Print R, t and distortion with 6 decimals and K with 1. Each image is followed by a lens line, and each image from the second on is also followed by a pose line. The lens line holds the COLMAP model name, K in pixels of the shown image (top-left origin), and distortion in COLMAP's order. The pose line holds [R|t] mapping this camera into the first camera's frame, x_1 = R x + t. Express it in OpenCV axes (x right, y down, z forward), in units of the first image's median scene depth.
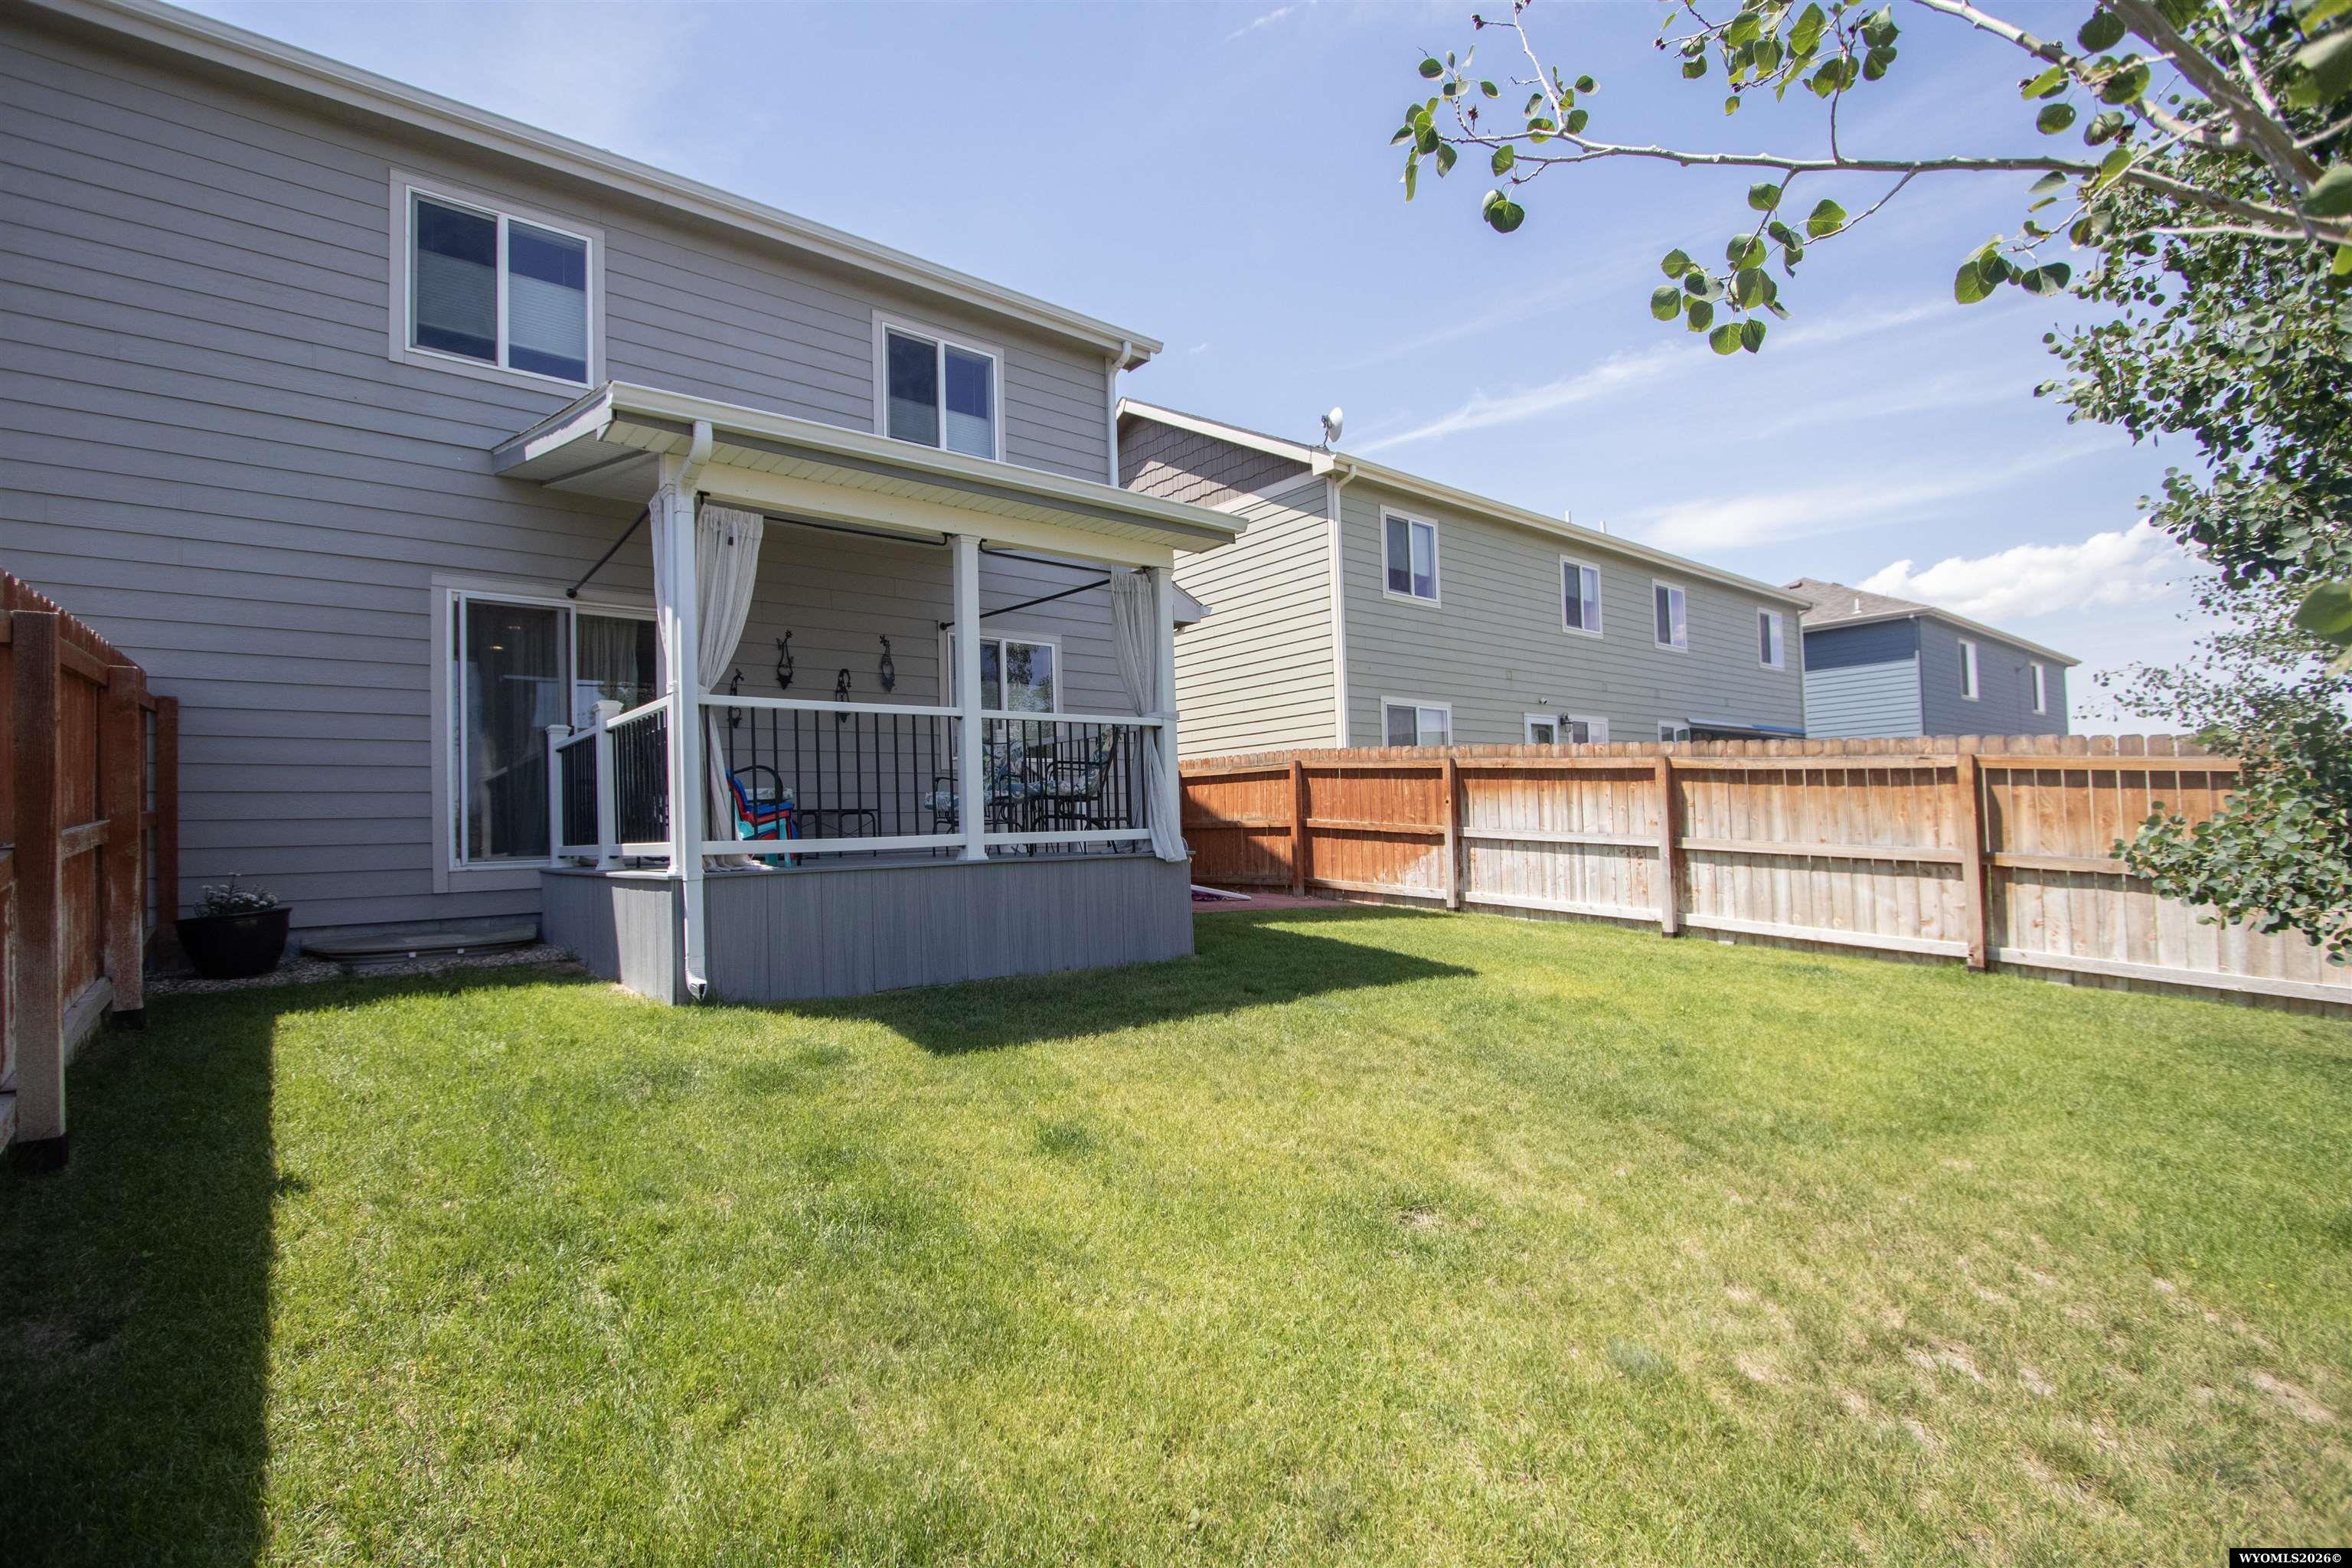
lens RADIAL K [[1090.4, 0, 1165.8], [0, 1090.4, 775.0], [0, 0, 1]] dist [-0.004069, -0.000265]
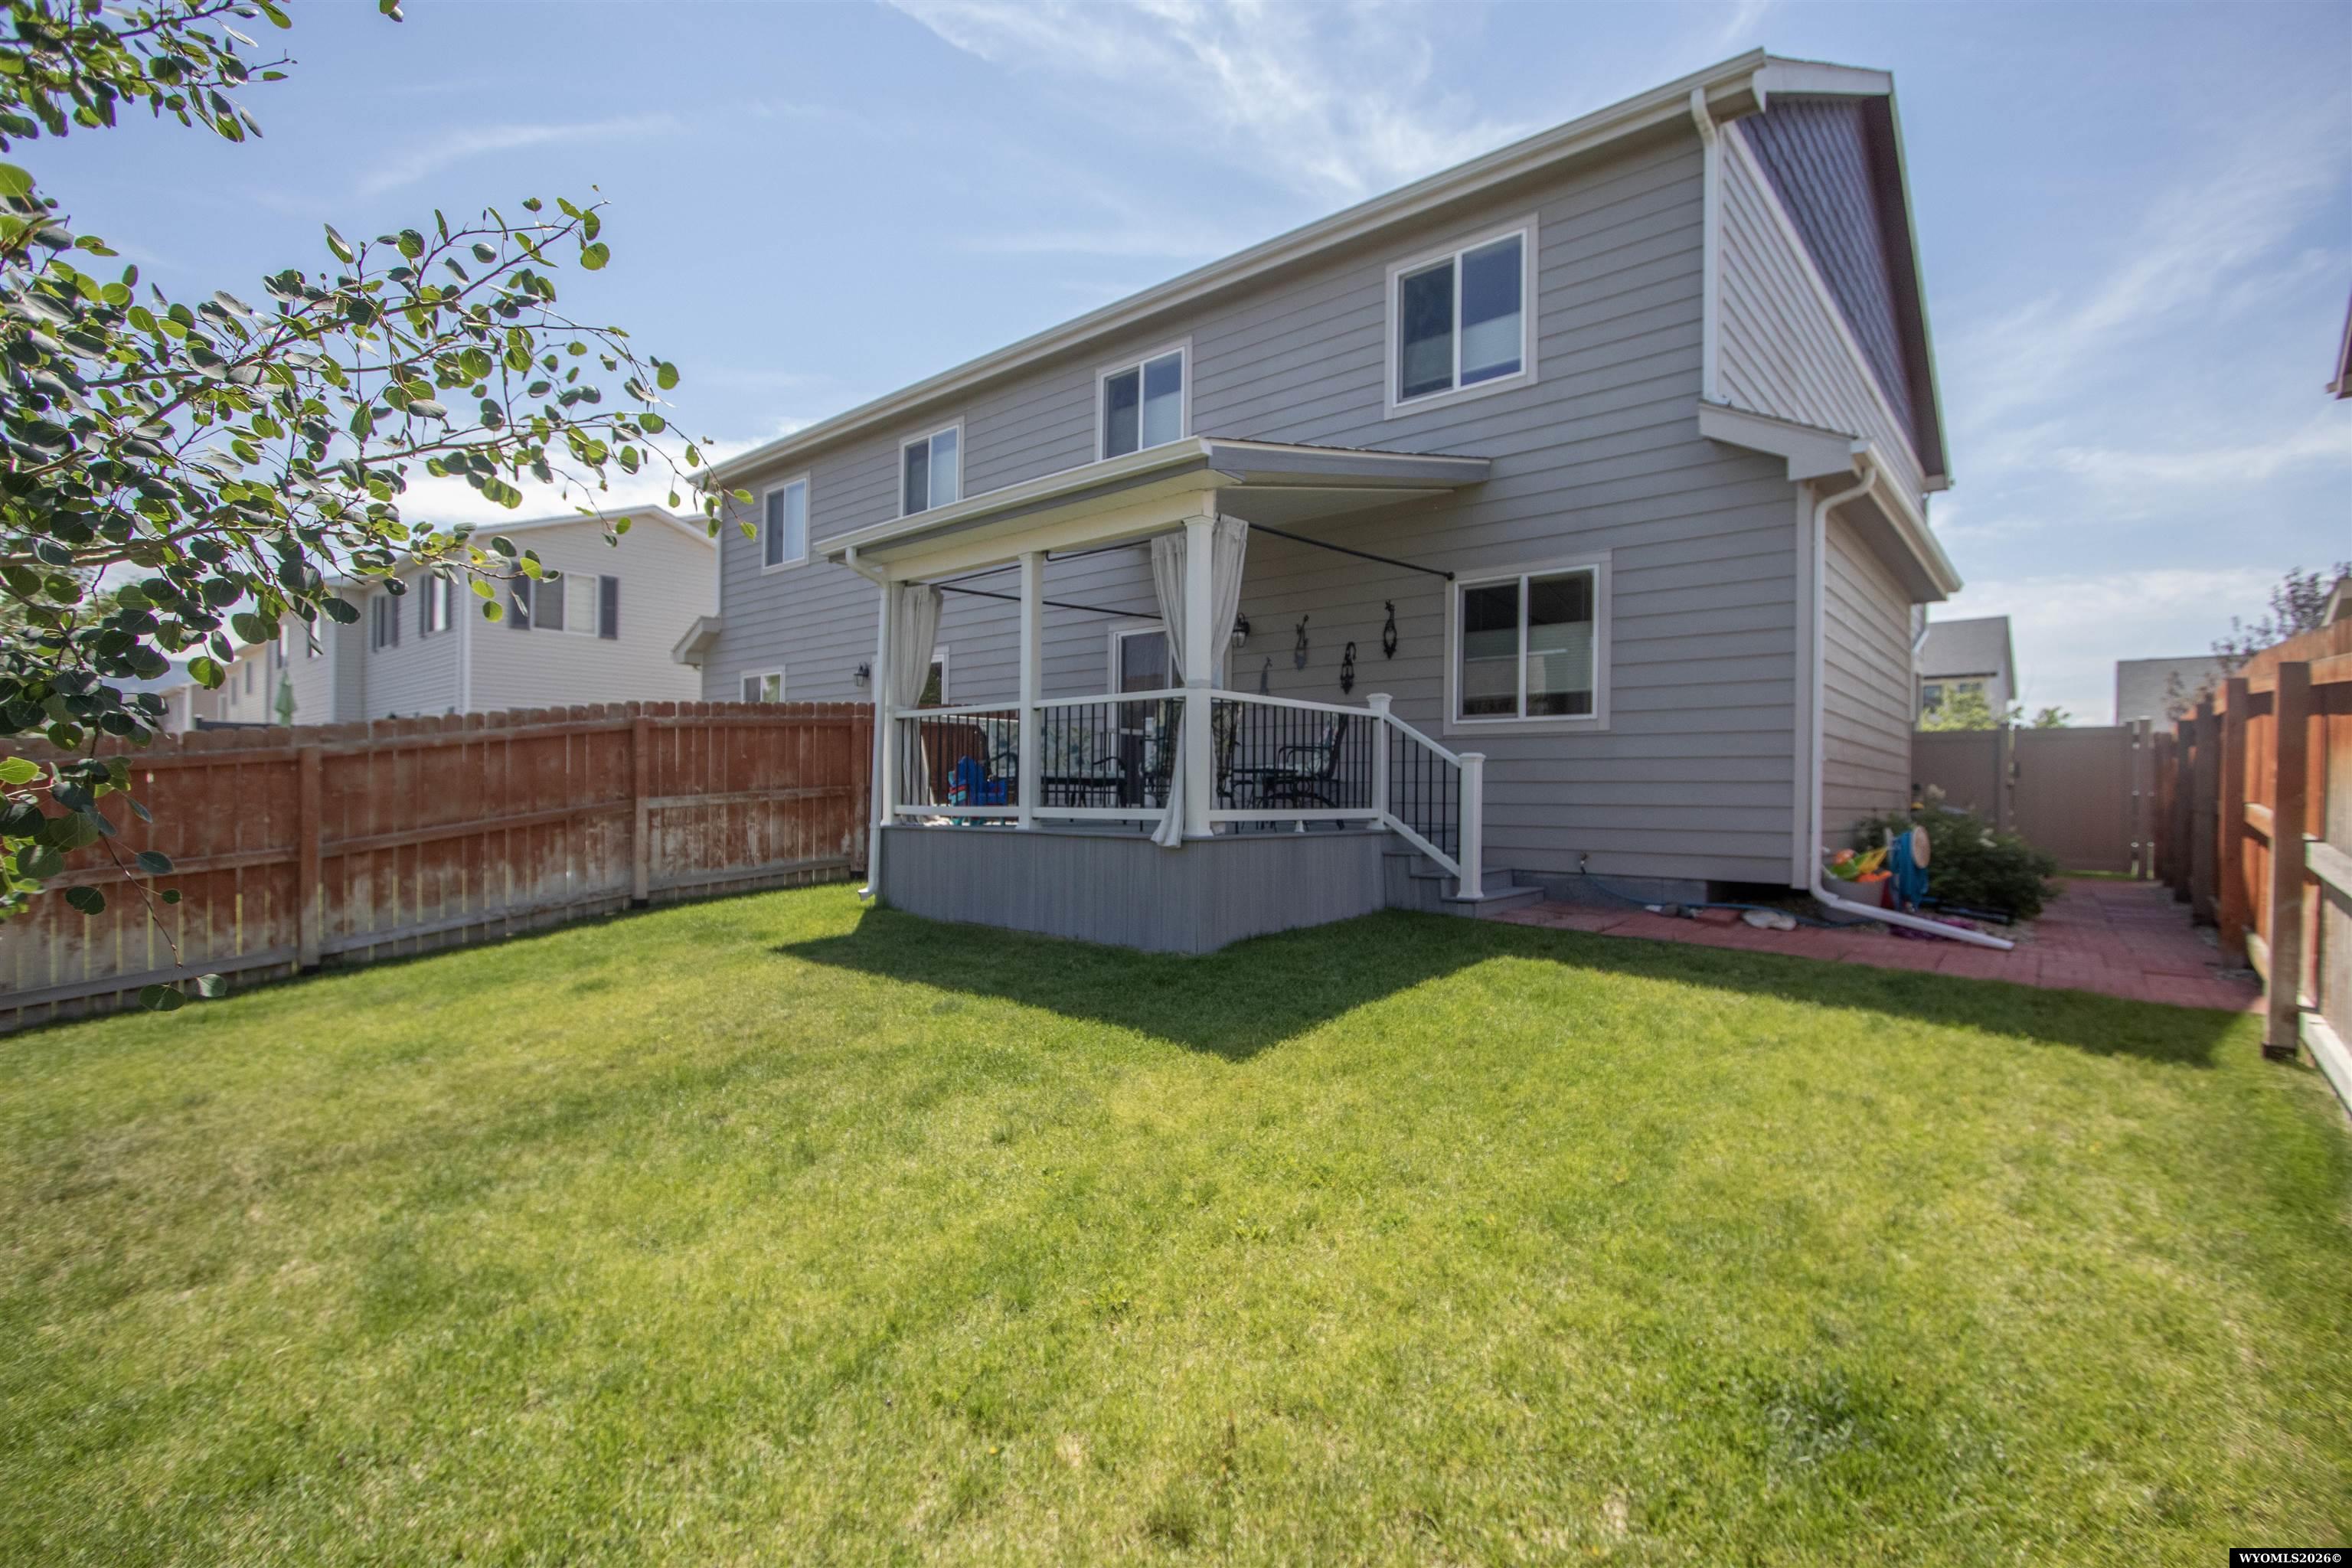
lens RADIAL K [[1090.4, 0, 1165.8], [0, 1090.4, 775.0], [0, 0, 1]] dist [-0.004069, -0.000265]
pose [[0.155736, 0.015752, -0.987673, 0.772025], [0.038752, 0.999006, 0.022043, -0.001286], [0.987038, -0.041707, 0.154971, 0.731767]]
